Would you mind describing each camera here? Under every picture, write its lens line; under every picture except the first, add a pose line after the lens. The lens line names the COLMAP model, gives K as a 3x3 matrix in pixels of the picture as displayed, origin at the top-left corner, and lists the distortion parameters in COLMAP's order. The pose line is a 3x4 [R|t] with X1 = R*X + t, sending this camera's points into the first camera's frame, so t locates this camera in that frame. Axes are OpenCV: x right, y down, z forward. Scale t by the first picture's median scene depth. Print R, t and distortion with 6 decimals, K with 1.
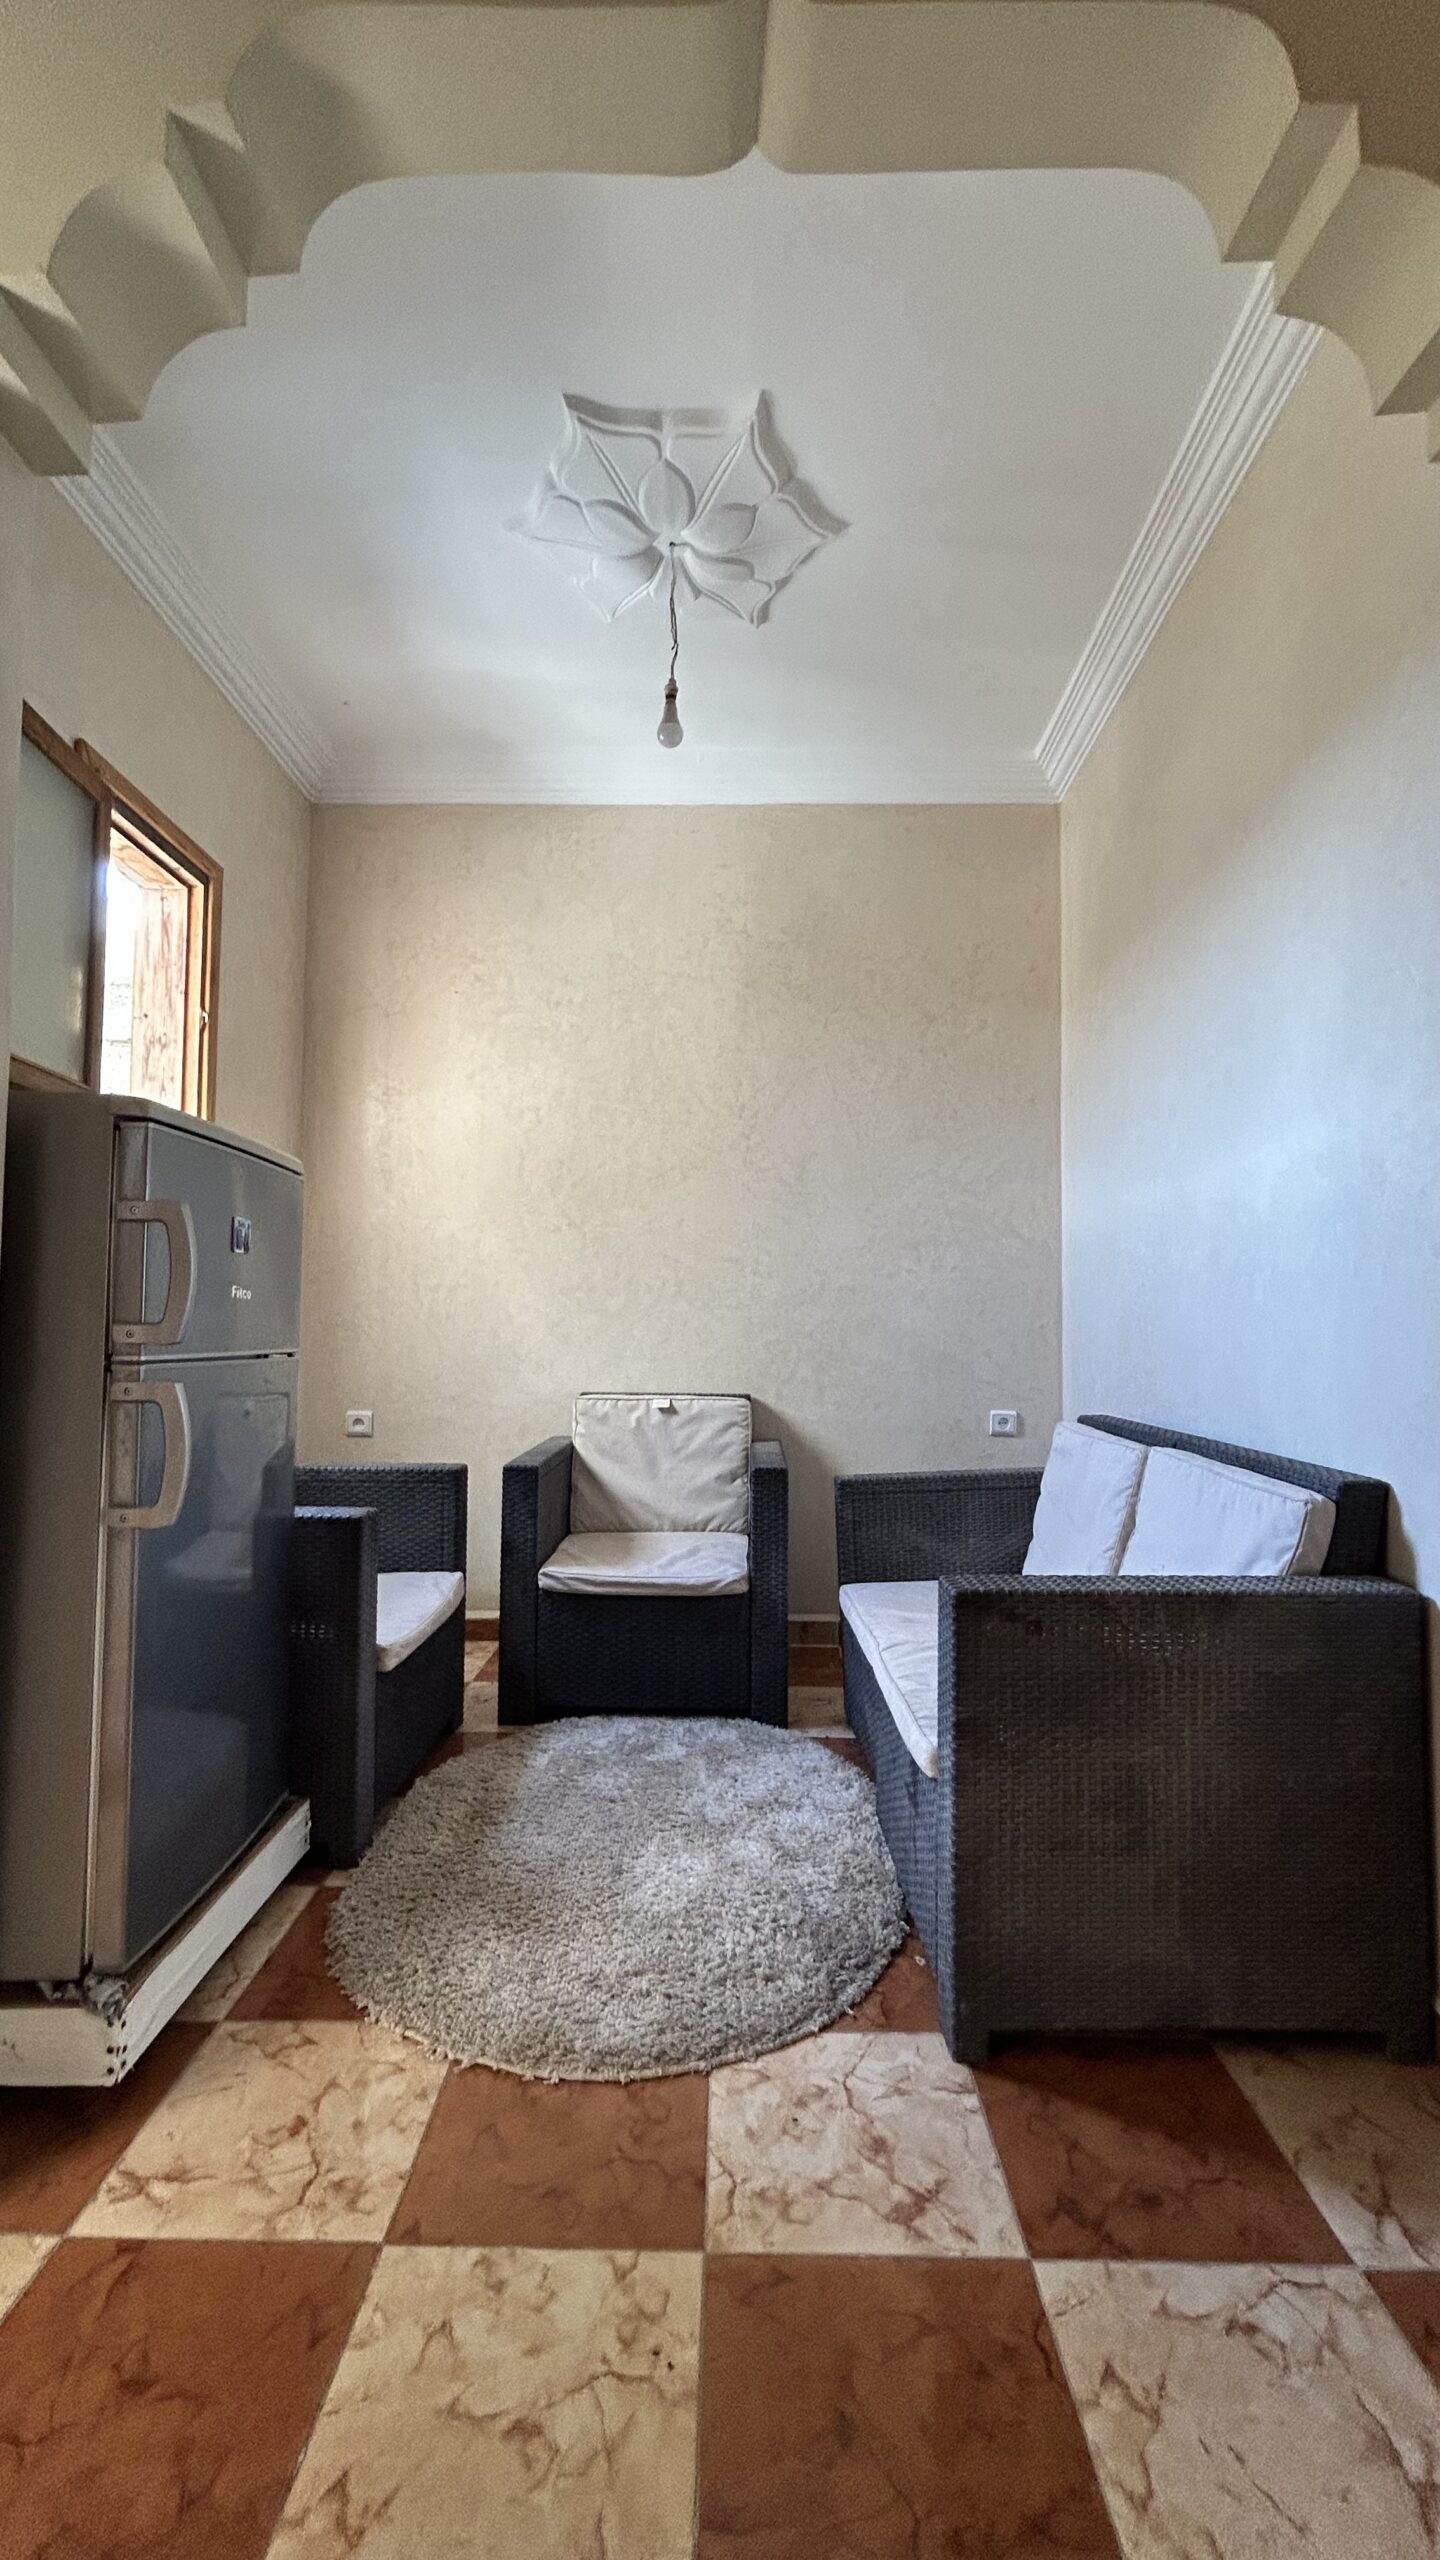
lens RADIAL K [[1047.1, 0, 721.0], [0, 1047.1, 1272.7], [0, 0, 1]] dist [-0.002313, 0.001165]
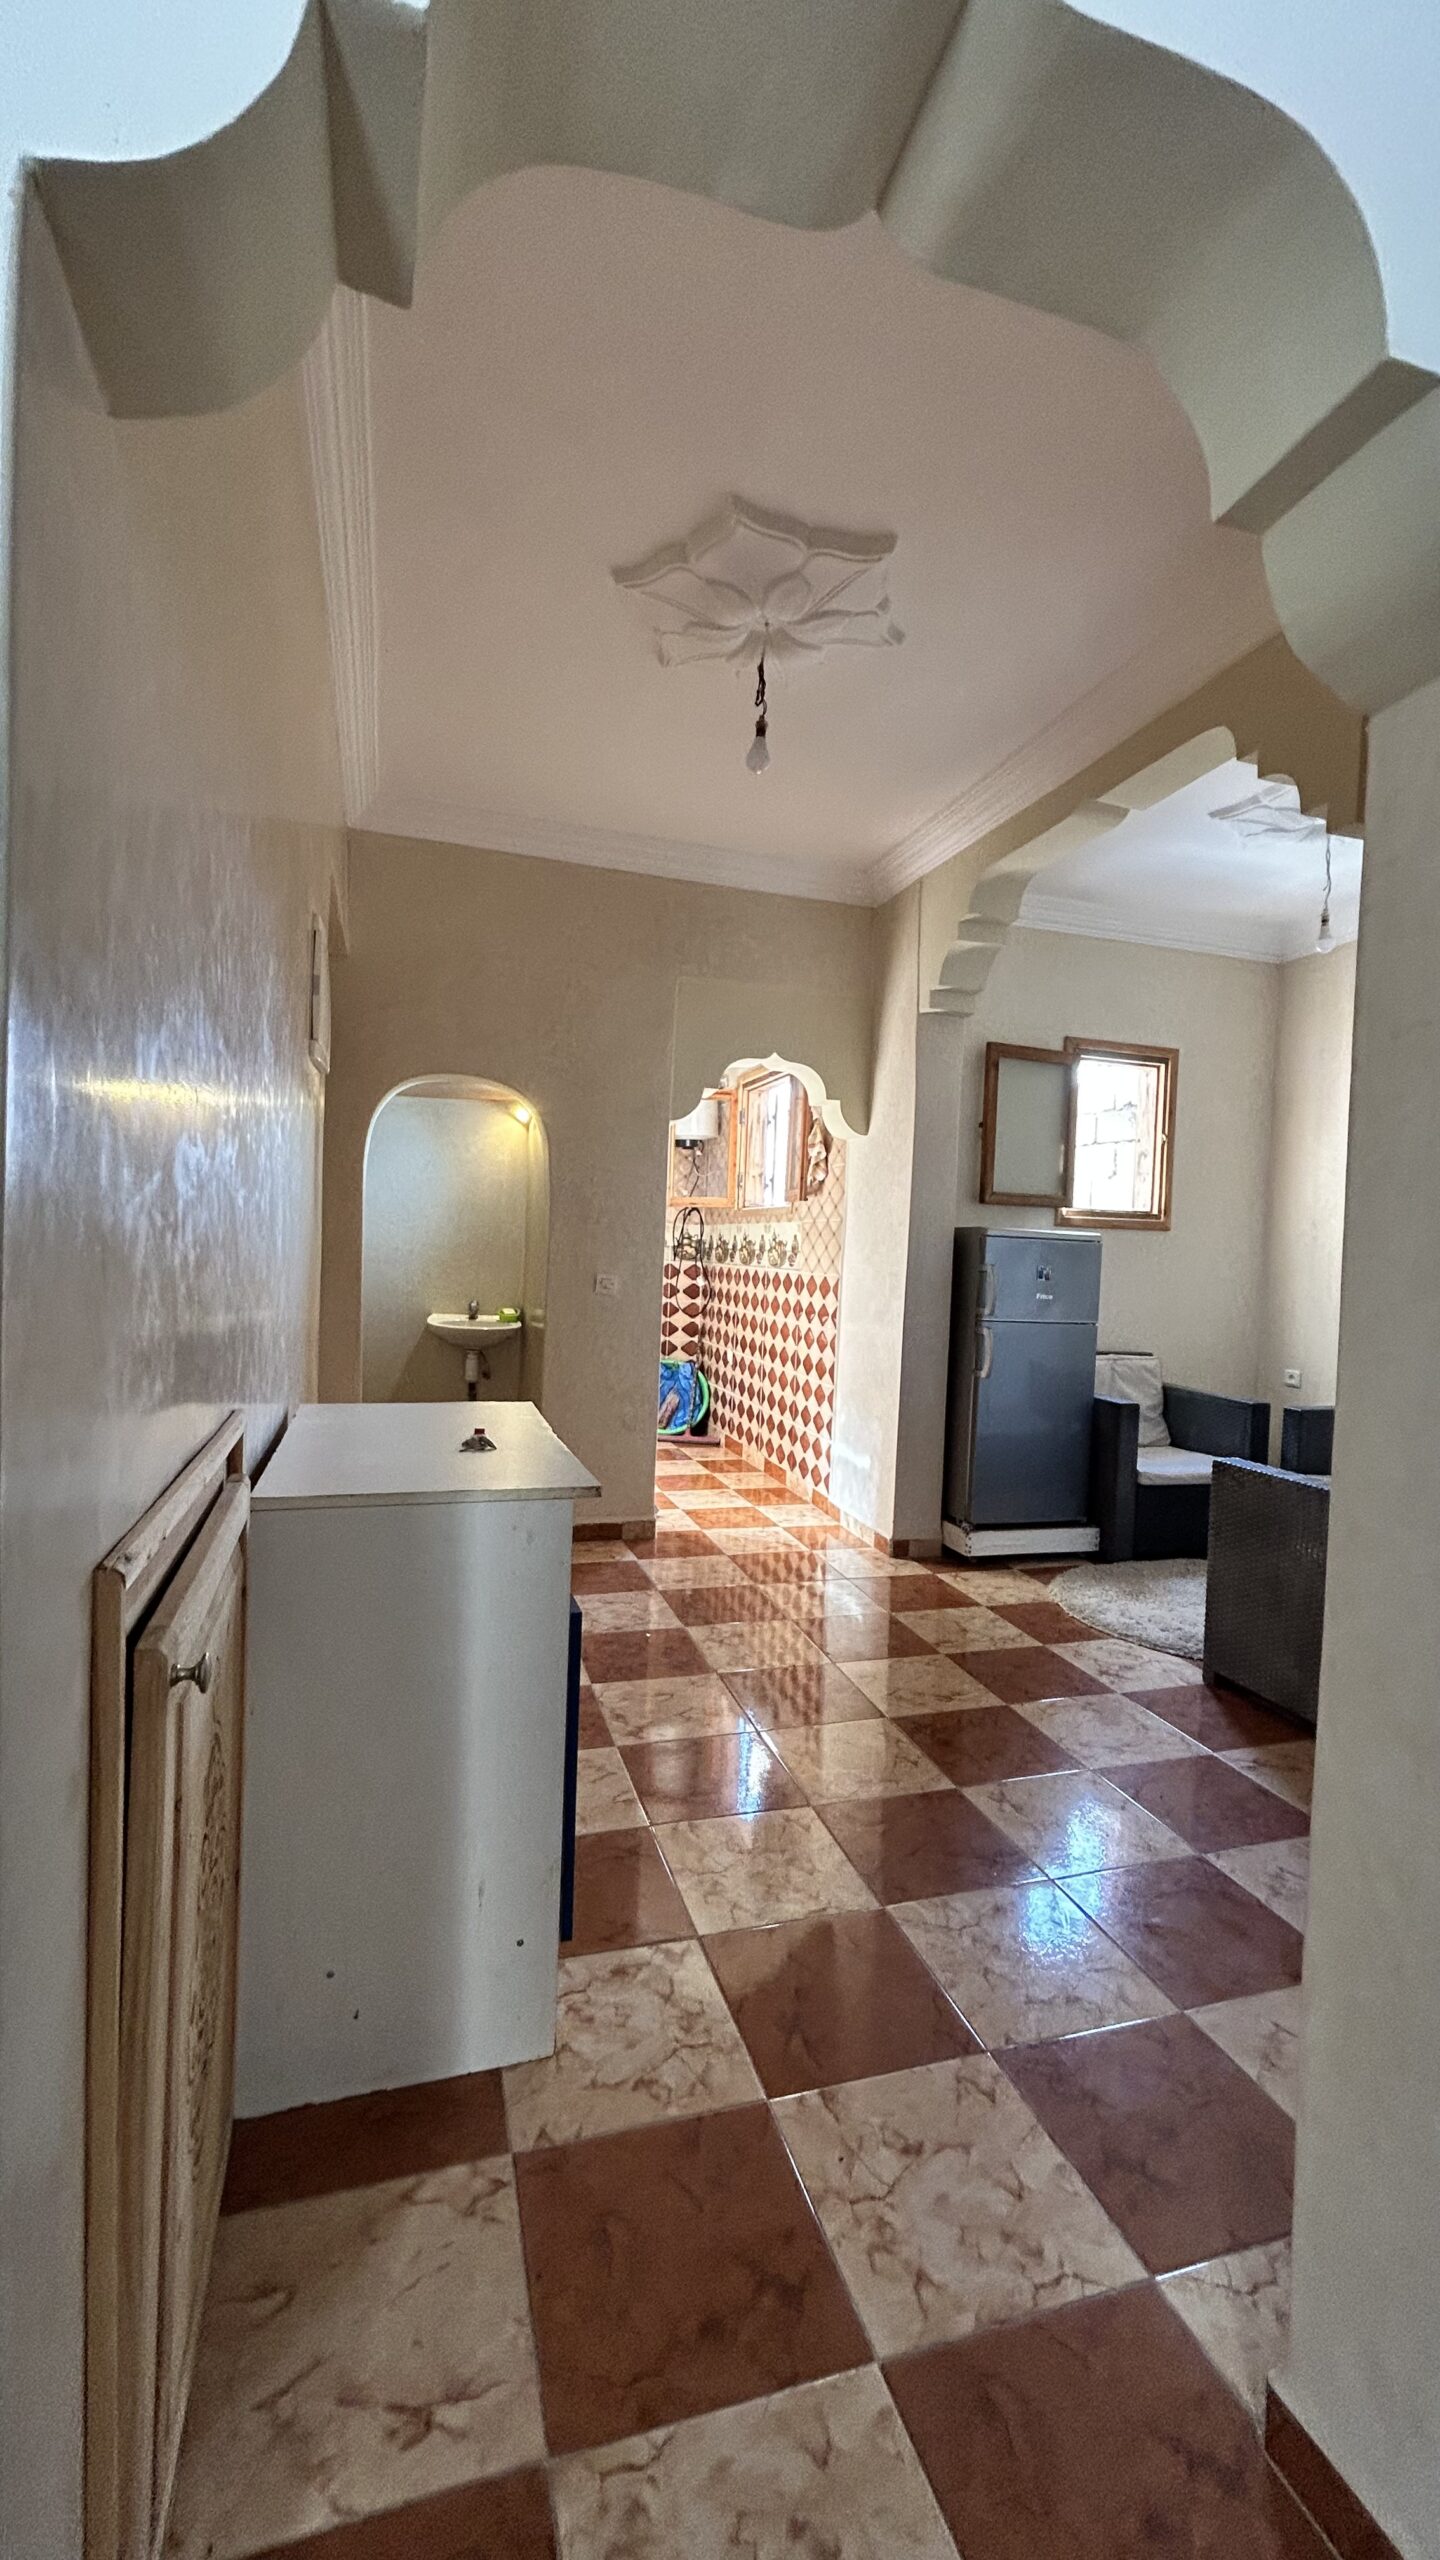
lens RADIAL K [[1047.1, 0, 719.6], [0, 1047.1, 1273.2], [0, 0, 1]] dist [-0.002313, 0.001165]
pose [[0.307134, 0.029795, -0.951200, 1.326698], [0.007180, 0.999409, 0.033624, -0.101000], [0.951639, -0.017156, 0.306739, -0.389134]]
